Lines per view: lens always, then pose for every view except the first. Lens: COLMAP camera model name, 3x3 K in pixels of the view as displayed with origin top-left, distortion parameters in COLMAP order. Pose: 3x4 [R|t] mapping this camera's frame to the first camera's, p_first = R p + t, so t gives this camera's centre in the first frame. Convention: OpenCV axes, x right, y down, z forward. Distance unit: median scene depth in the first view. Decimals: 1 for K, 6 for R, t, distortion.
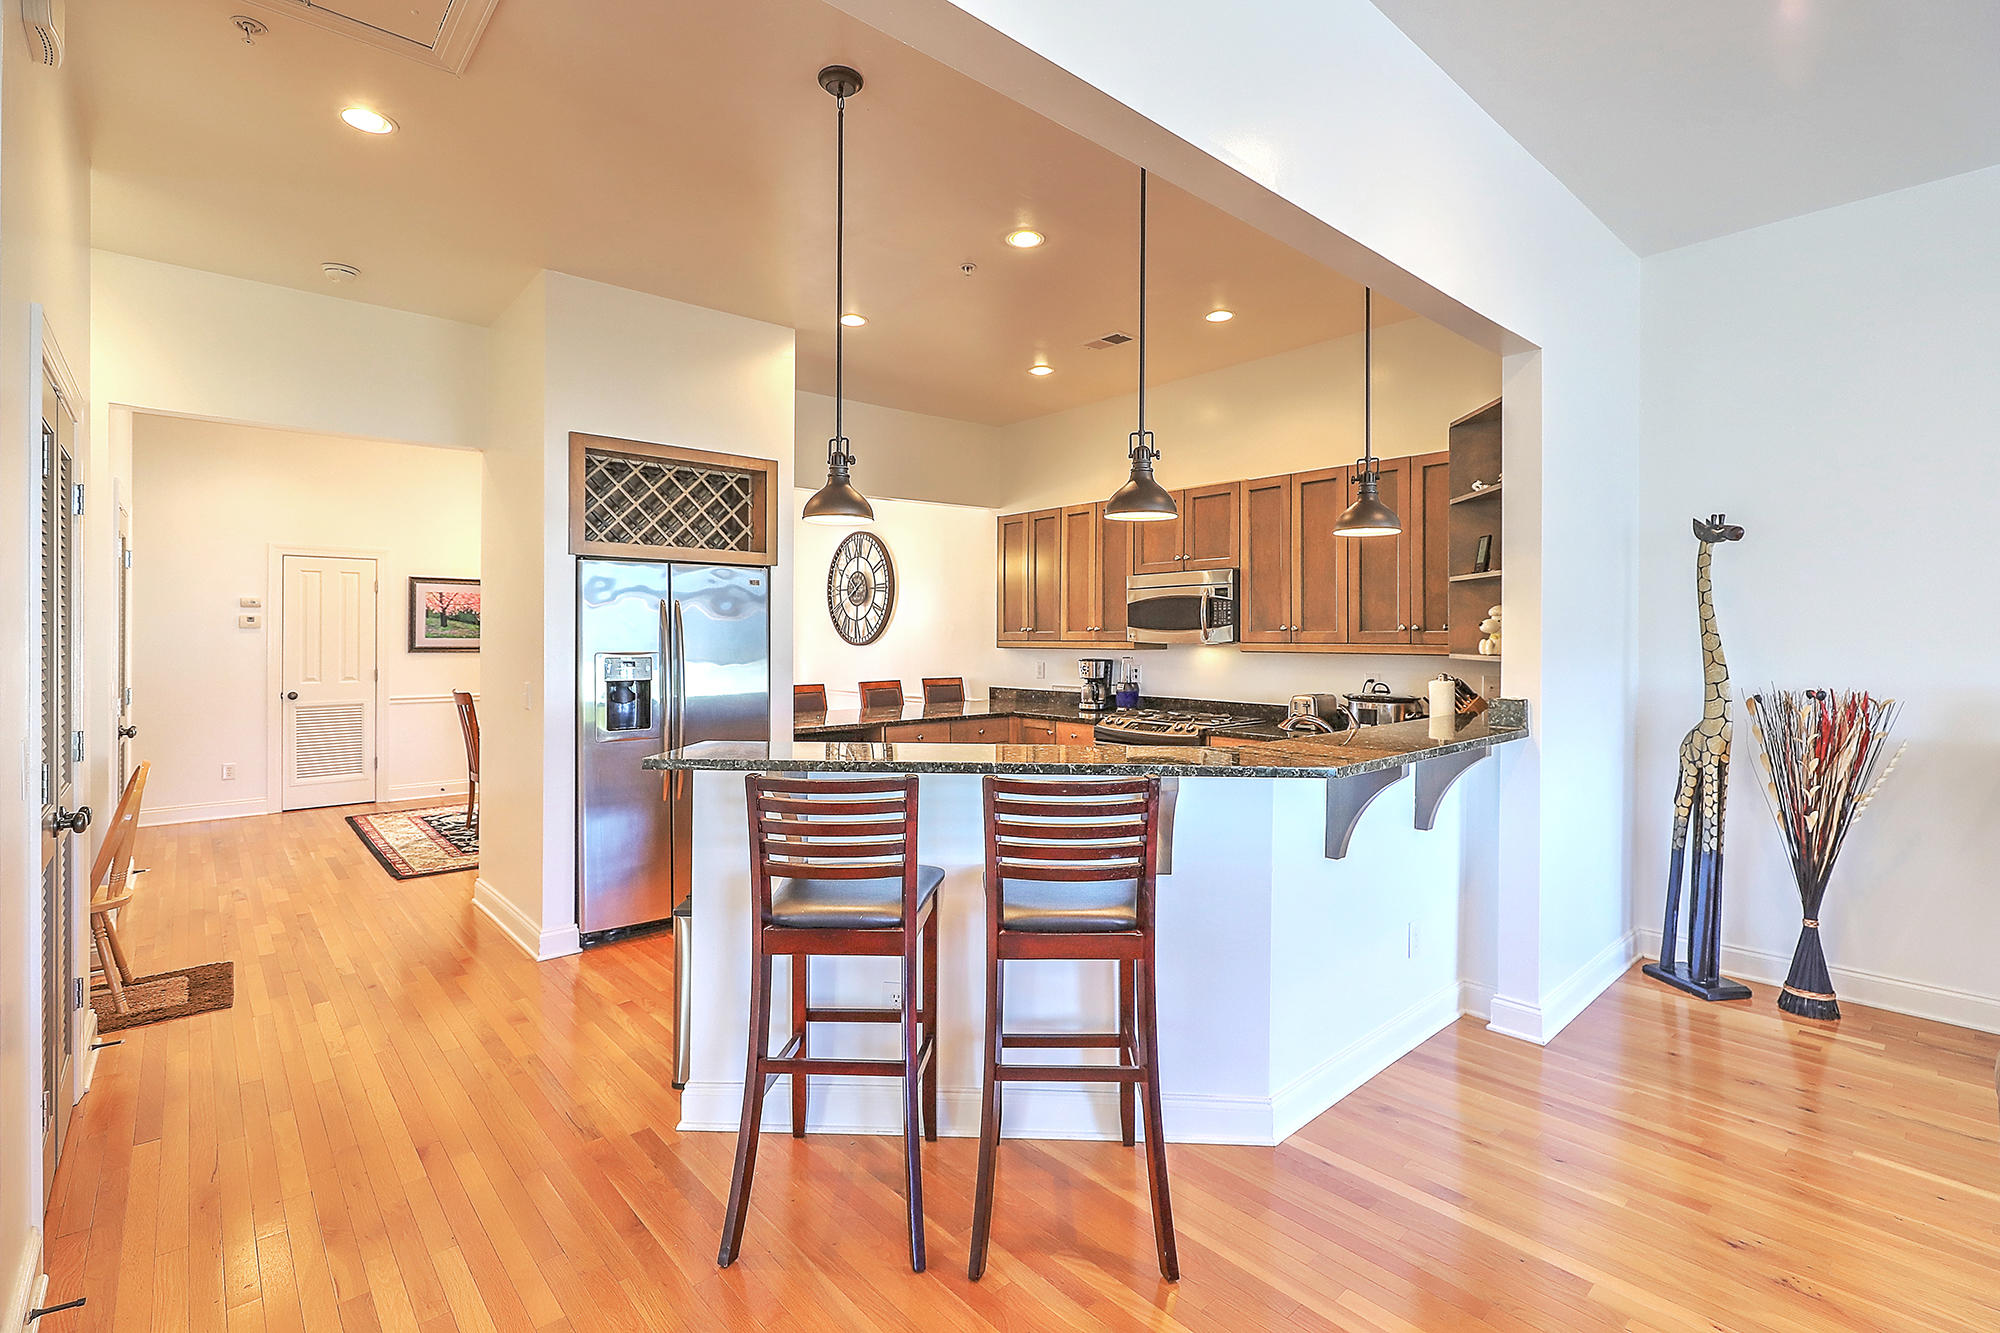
lens RADIAL K [[901.3, 0, 1010.8], [0, 901.3, 637.4], [0, 0, 1]] dist [0.004162, -0.000406]
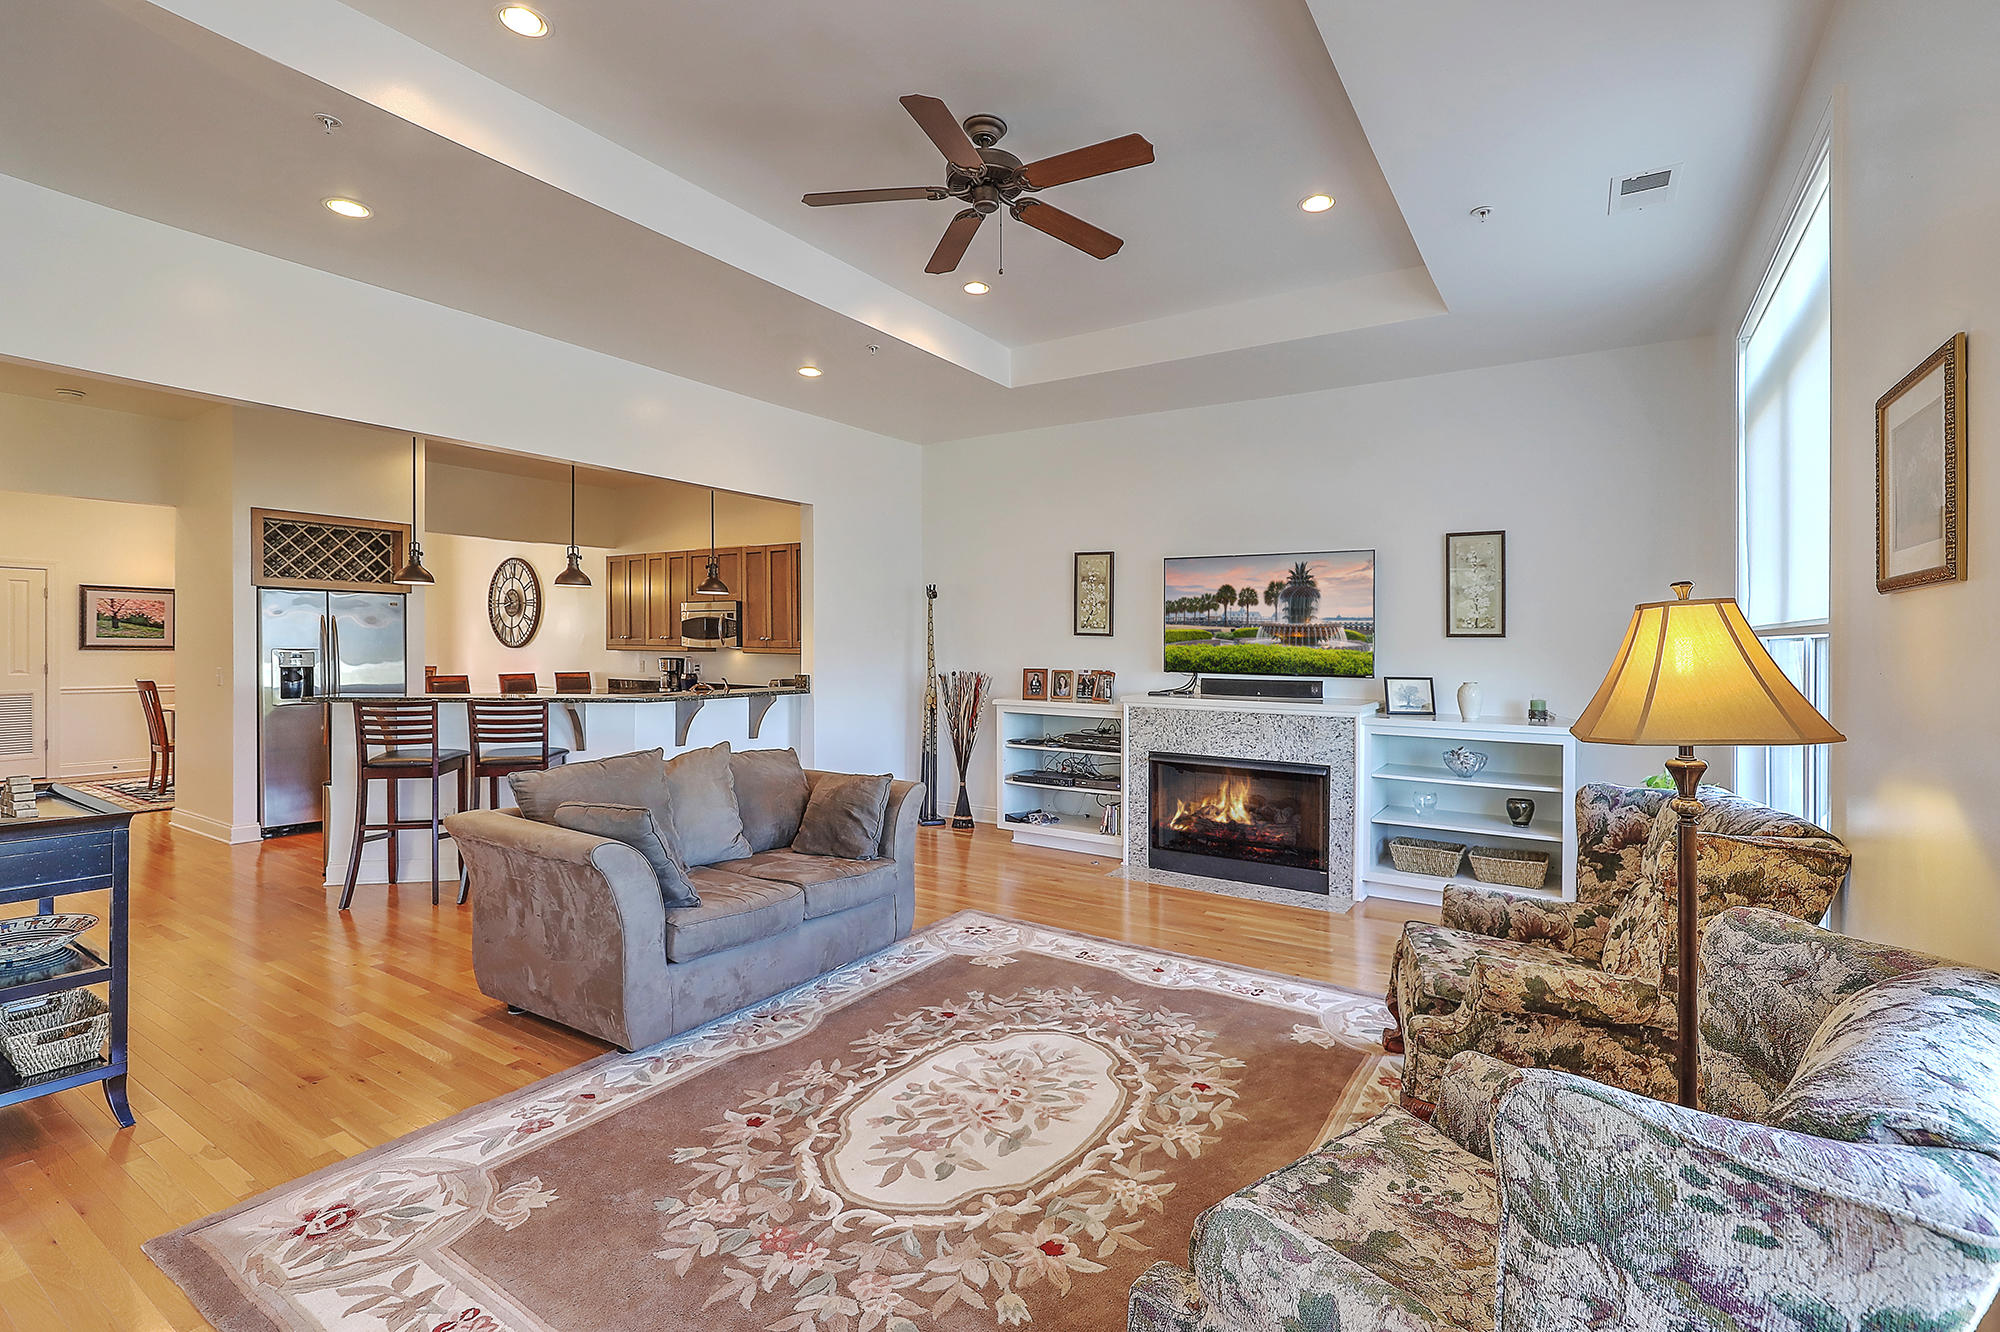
lens RADIAL K [[901.3, 0, 1005.5], [0, 901.3, 668.0], [0, 0, 1]] dist [0.004162, -0.000406]
pose [[0.967054, 0.004317, 0.254533, 0.355740], [-0.010794, 0.999652, 0.024056, -0.001428], [-0.254341, -0.026011, 0.966765, -0.804696]]
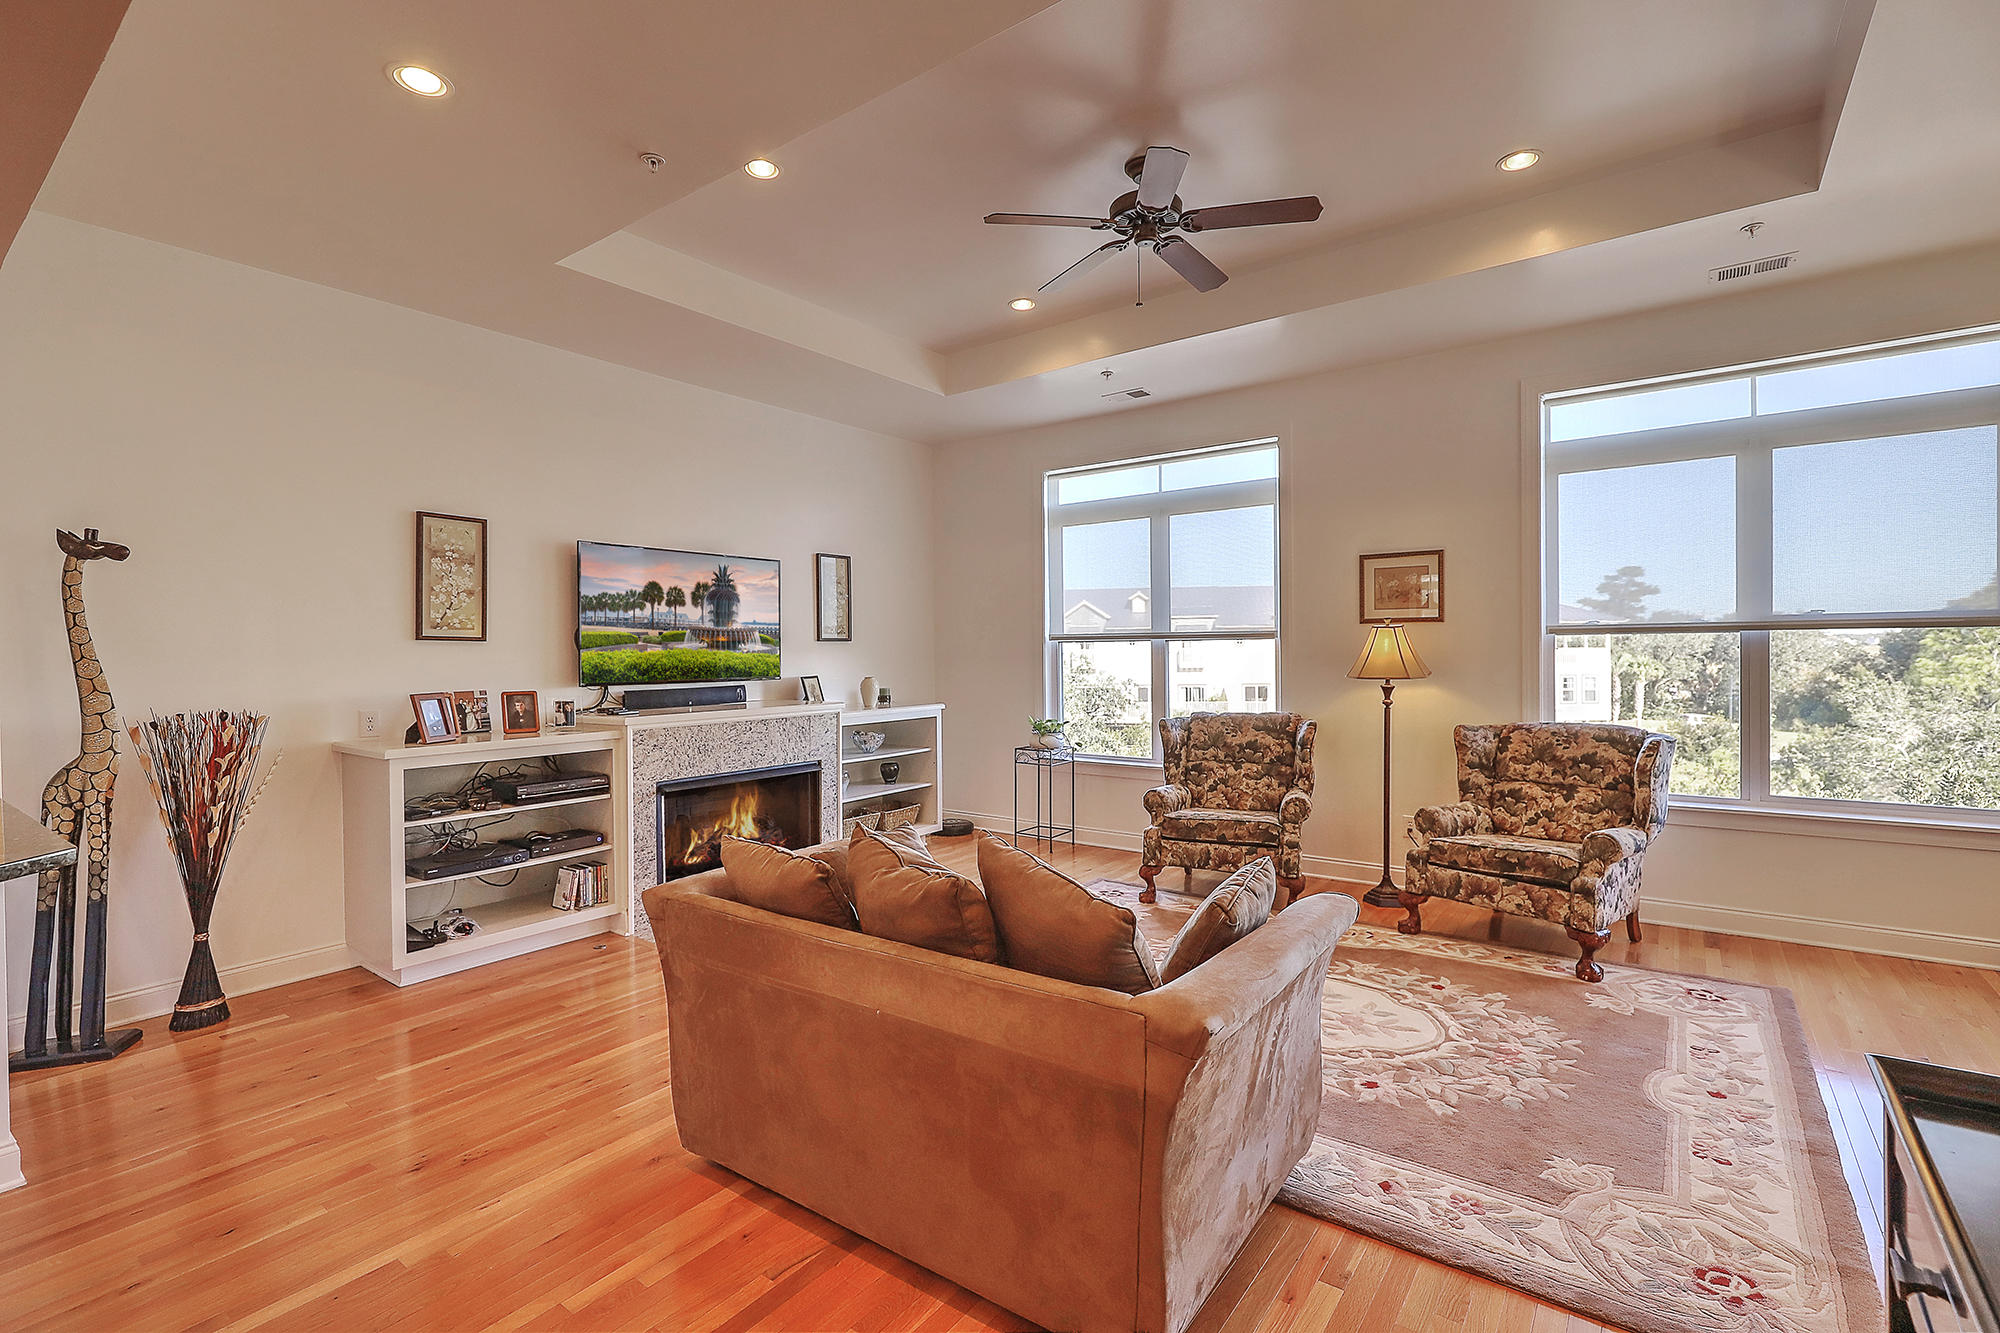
lens RADIAL K [[901.3, 0, 1035.6], [0, 901.3, 663.3], [0, 0, 1]] dist [0.004162, -0.000406]
pose [[-0.207842, -0.011944, 0.978089, -0.258918], [0.012745, 0.999808, 0.014917, -0.001496], [-0.978079, 0.015566, -0.207650, 0.214981]]
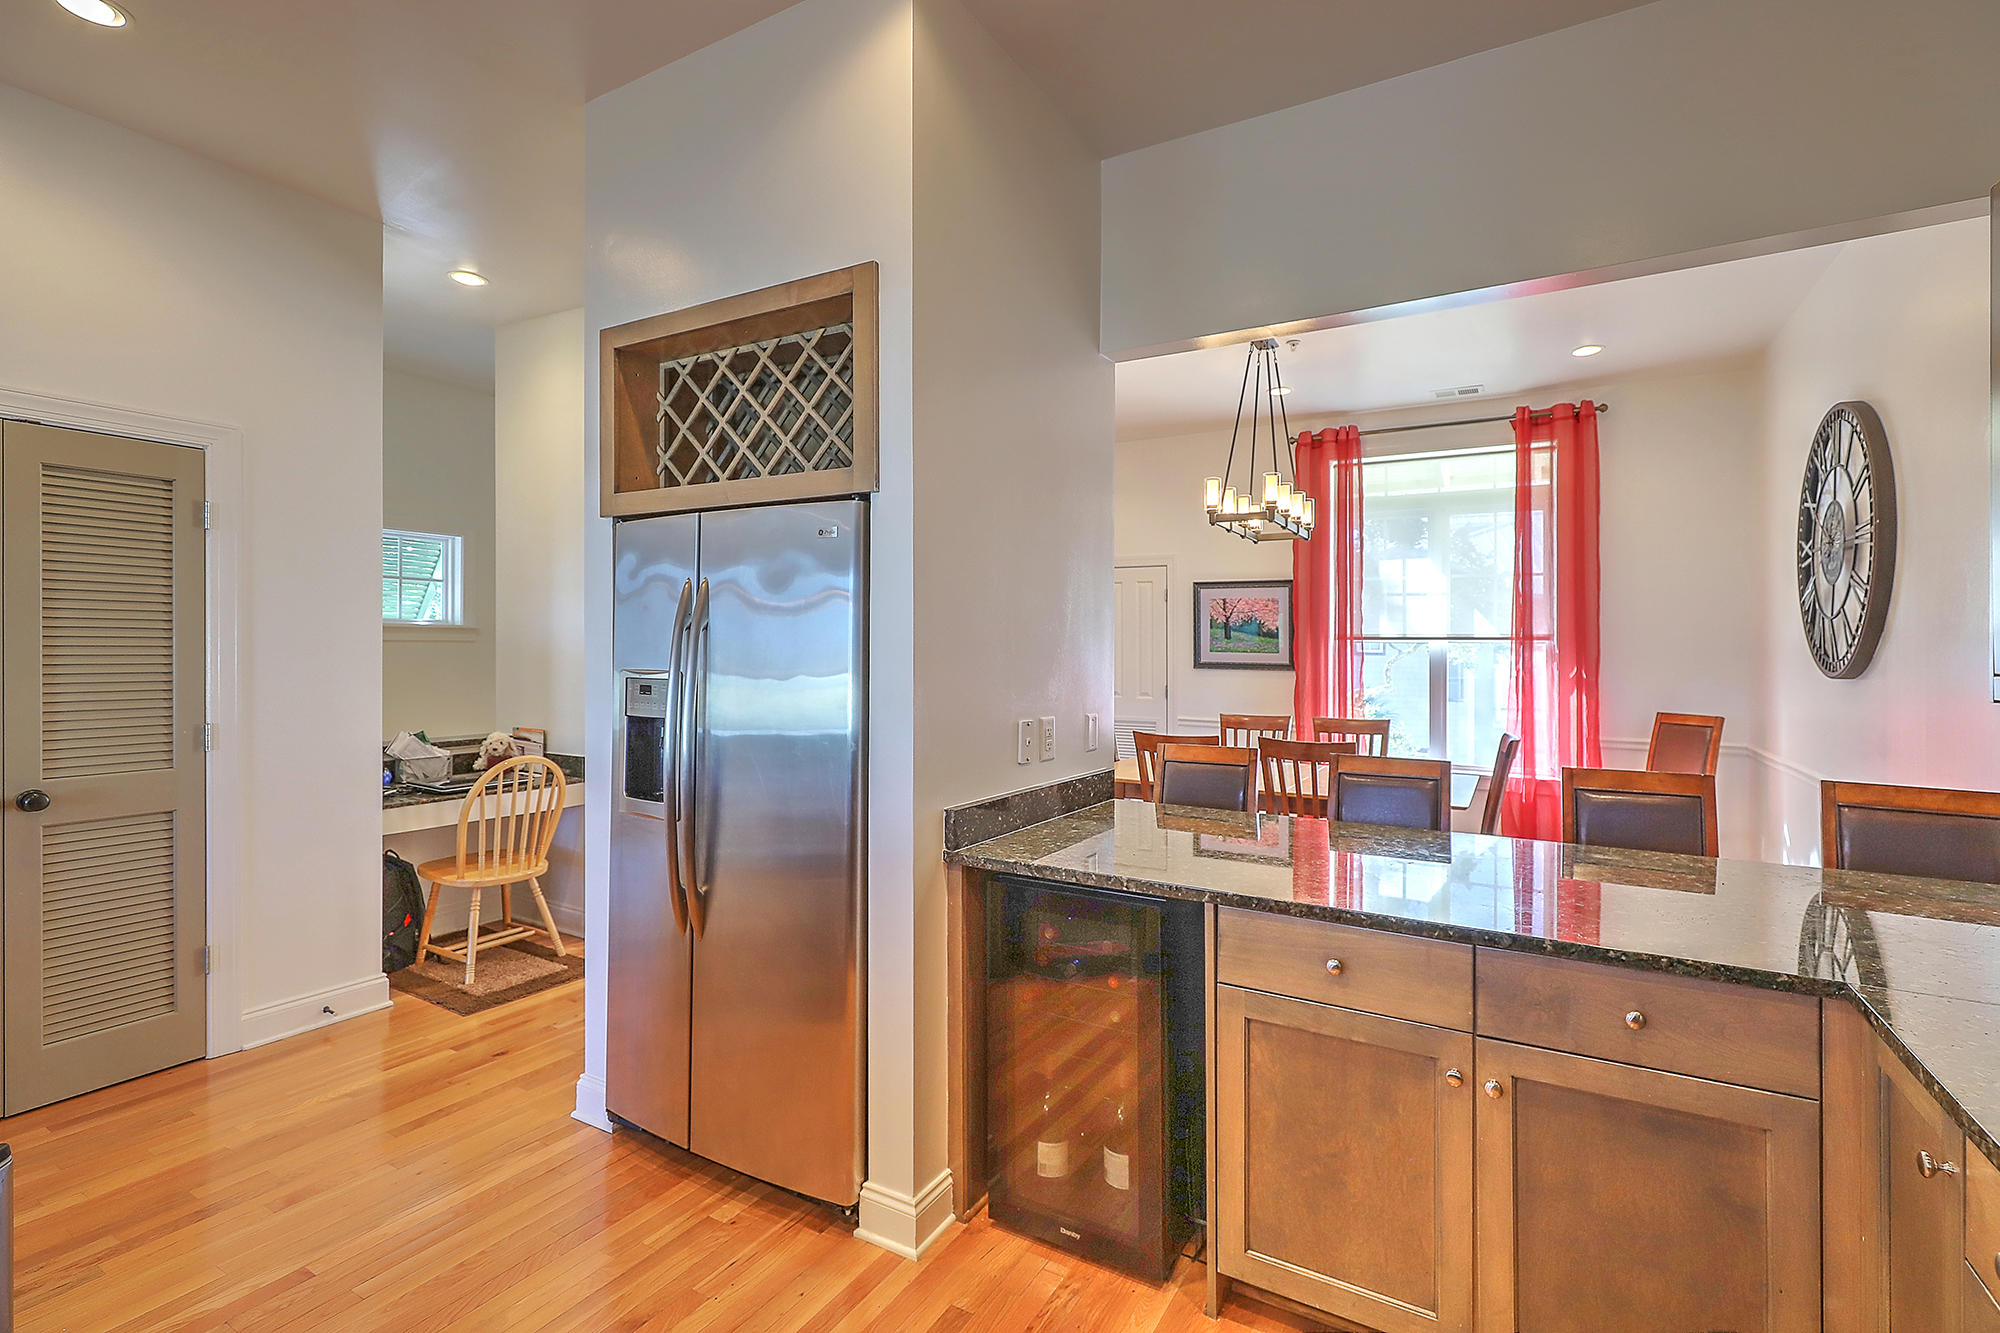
lens RADIAL K [[901.3, 0, 1009.9], [0, 901.3, 649.9], [0, 0, 1]] dist [0.004162, -0.000406]
pose [[0.320988, 0.005381, -0.947068, 0.215160], [-0.012269, 0.999924, 0.001523, -0.000341], [0.947004, 0.011130, 0.321029, 1.005580]]
